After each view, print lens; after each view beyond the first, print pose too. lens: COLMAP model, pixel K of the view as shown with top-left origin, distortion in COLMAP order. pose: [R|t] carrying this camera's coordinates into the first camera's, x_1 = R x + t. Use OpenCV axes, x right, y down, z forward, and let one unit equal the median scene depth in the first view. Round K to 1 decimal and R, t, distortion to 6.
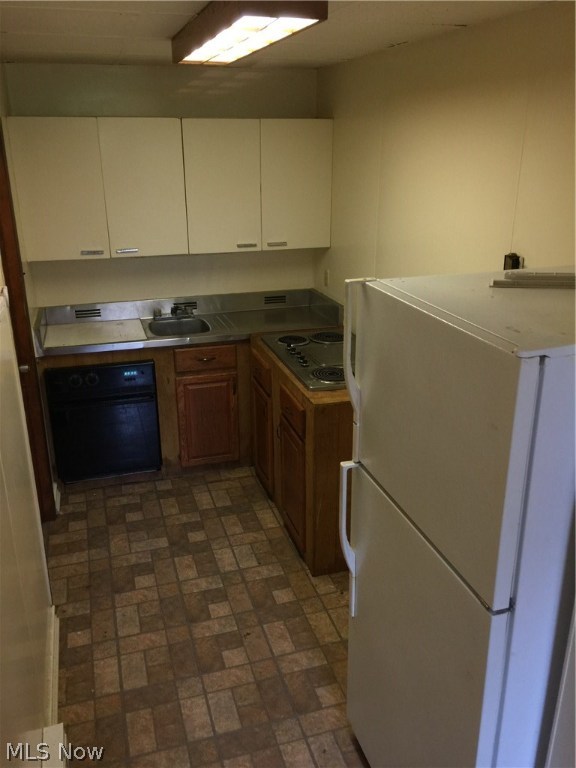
lens RADIAL K [[665.8, 0, 288.3], [0, 665.8, 384.2], [0, 0, 1]] dist [0.092388, -0.097738]
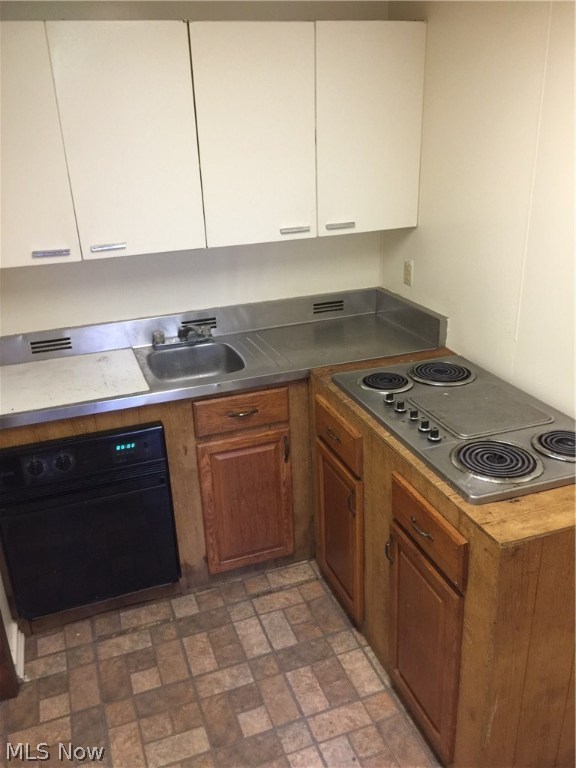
lens RADIAL K [[665.8, 0, 290.4], [0, 665.8, 383.9], [0, 0, 1]] dist [0.092388, -0.097738]
pose [[0.997950, -0.048974, 0.041193, -0.102597], [0.047103, 0.997866, 0.045221, -0.091799], [-0.043320, -0.043188, 0.998127, 0.362115]]
